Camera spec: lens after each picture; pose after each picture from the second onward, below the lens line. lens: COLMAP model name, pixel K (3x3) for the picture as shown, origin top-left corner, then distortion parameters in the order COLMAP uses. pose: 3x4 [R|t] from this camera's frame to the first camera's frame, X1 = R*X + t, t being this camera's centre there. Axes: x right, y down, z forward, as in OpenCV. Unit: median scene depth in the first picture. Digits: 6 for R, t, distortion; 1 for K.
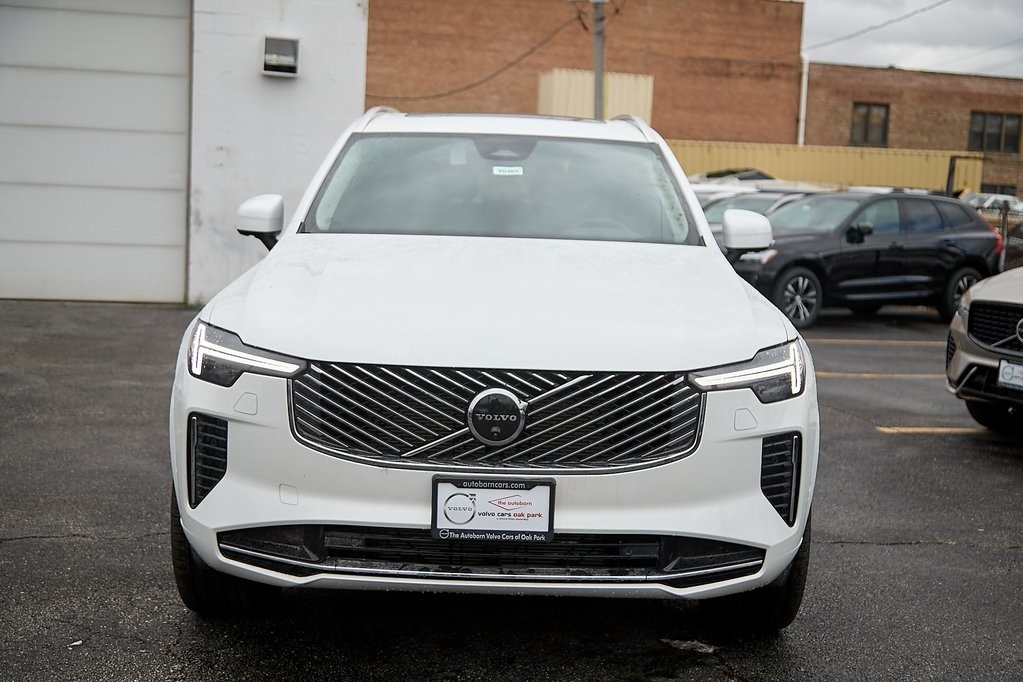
lens RADIAL K [[1292.8, 0, 511.5], [0, 1292.8, 341.0], [0, 0, 1]] dist [-0.001471, -0.016883]
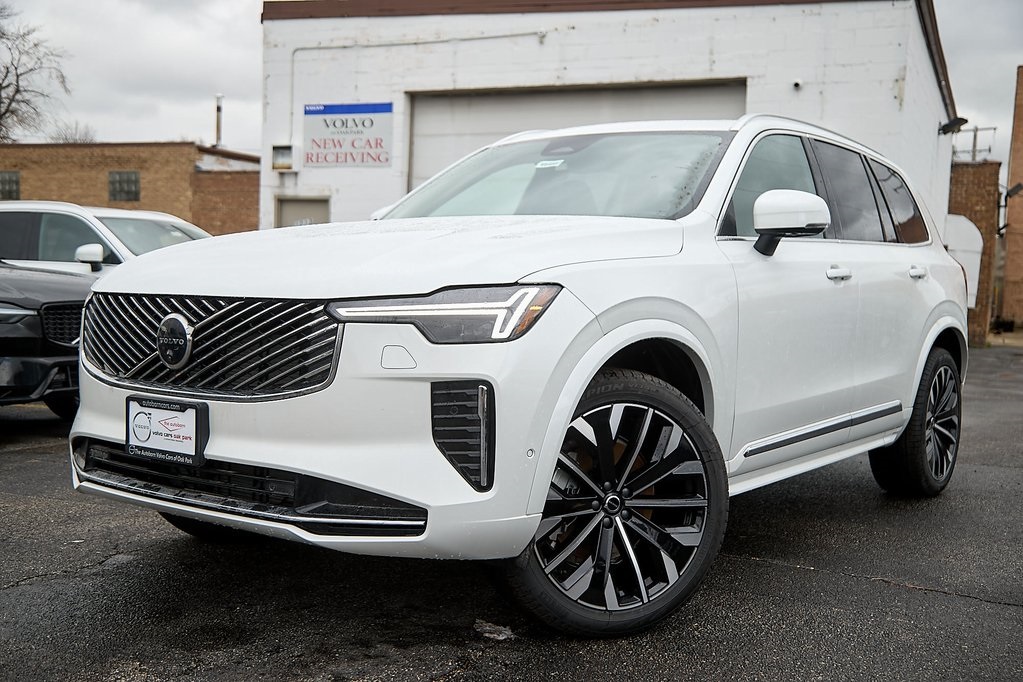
lens RADIAL K [[1069.7, 0, 511.5], [0, 1069.7, 341.0], [0, 0, 1]] dist [0.047932, 0.046670]
pose [[0.799782, 0.015989, -0.600077, 0.684361], [-0.067790, 0.995656, -0.063822, 0.090292], [0.596450, 0.091723, 0.797392, 0.445952]]
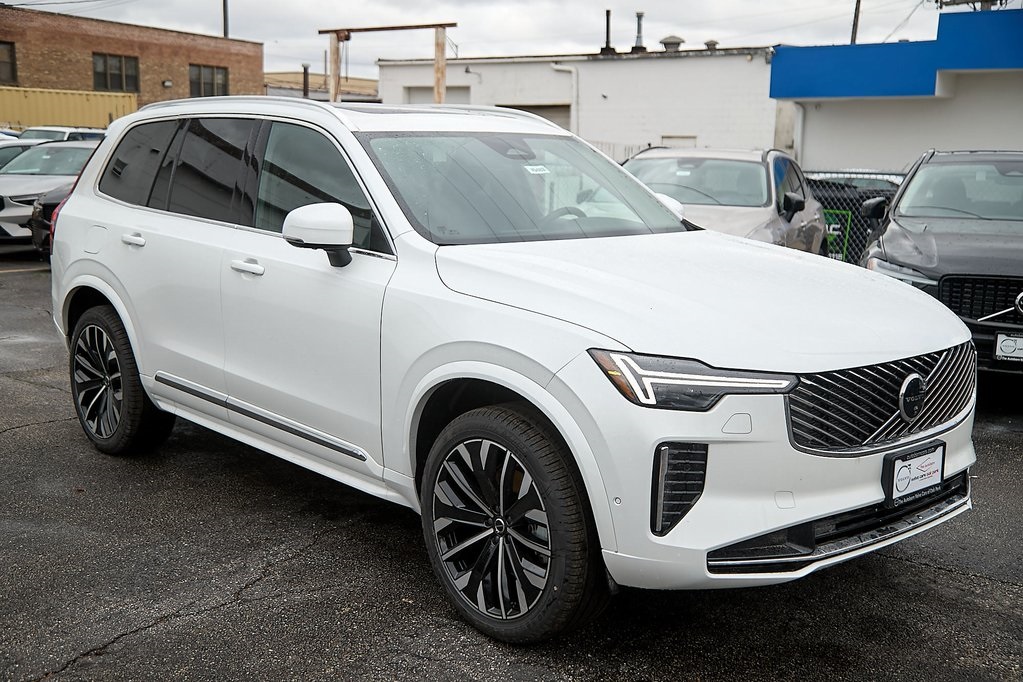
lens RADIAL K [[1143.5, 0, 511.5], [0, 1143.5, 341.0], [0, 0, 1]] dist [0.083524, 0.016468]
pose [[0.752963, -0.135209, 0.644023, -0.919574], [0.089568, 0.990614, 0.103255, -0.129027], [-0.651939, -0.020063, 0.758006, 0.408601]]
